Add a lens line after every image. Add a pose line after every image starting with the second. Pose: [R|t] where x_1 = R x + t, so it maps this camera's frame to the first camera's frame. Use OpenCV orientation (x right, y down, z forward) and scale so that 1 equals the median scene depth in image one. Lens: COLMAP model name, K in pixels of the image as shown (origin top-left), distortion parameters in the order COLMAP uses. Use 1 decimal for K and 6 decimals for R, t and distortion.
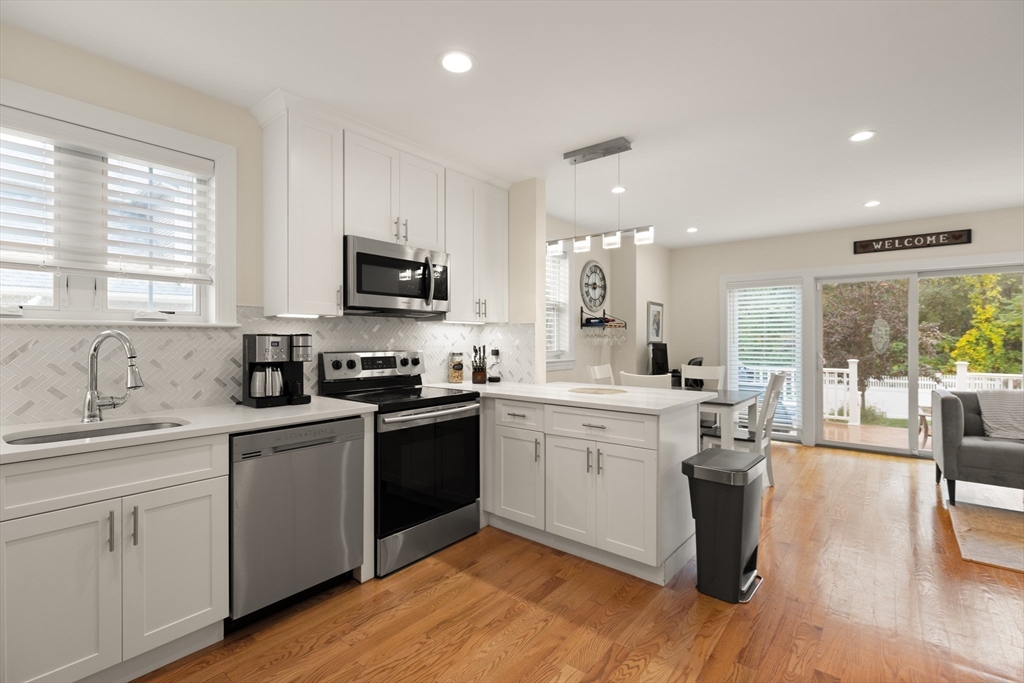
lens RADIAL K [[465.9, 0, 514.1], [0, 465.9, 339.0], [0, 0, 1]] dist [0.000475, -0.001213]
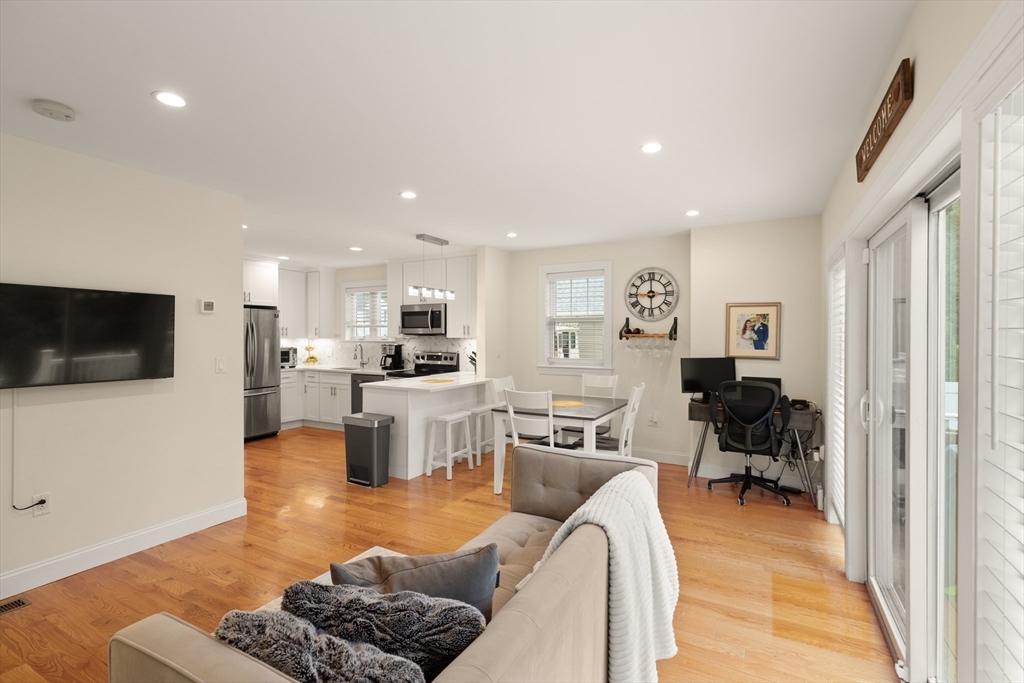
lens RADIAL K [[465.9, 0, 512.8], [0, 465.9, 337.5], [0, 0, 1]] dist [0.000475, -0.001213]
pose [[0.168476, 0.007374, -0.985678, 1.166963], [0.000776, 0.999971, 0.007614, -0.036106], [0.985705, -0.002048, 0.168466, 0.613708]]
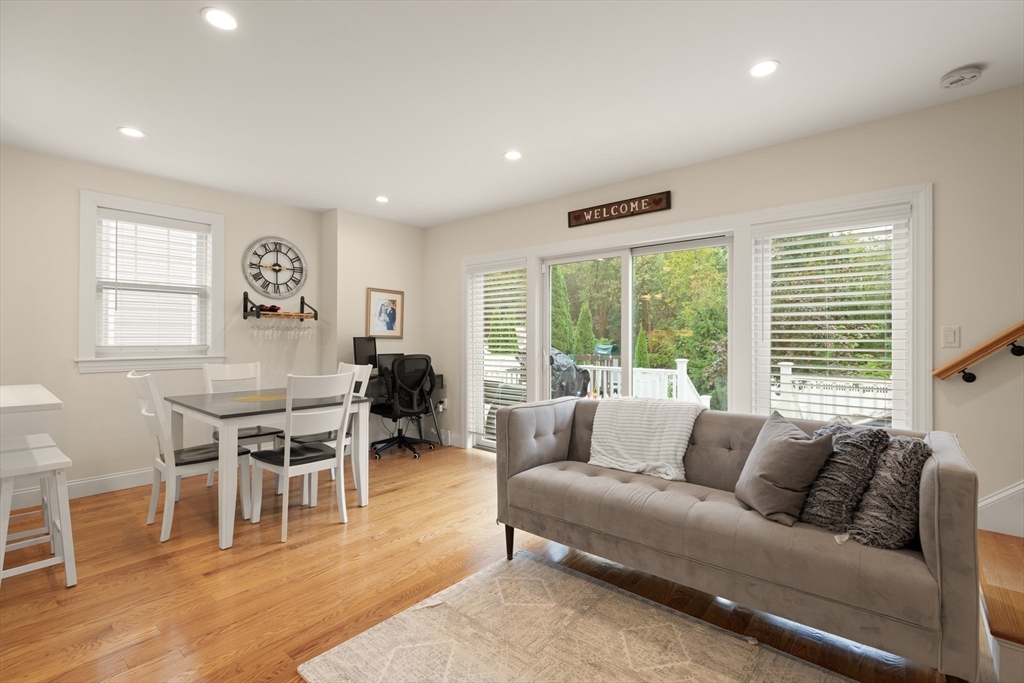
lens RADIAL K [[465.9, 0, 515.1], [0, 465.9, 337.3], [0, 0, 1]] dist [0.000475, -0.001213]
pose [[0.999762, 0.004628, -0.021324, 0.675033], [-0.004663, 0.999988, -0.001614, 0.010267], [0.021316, 0.001713, 0.999771, 0.196077]]
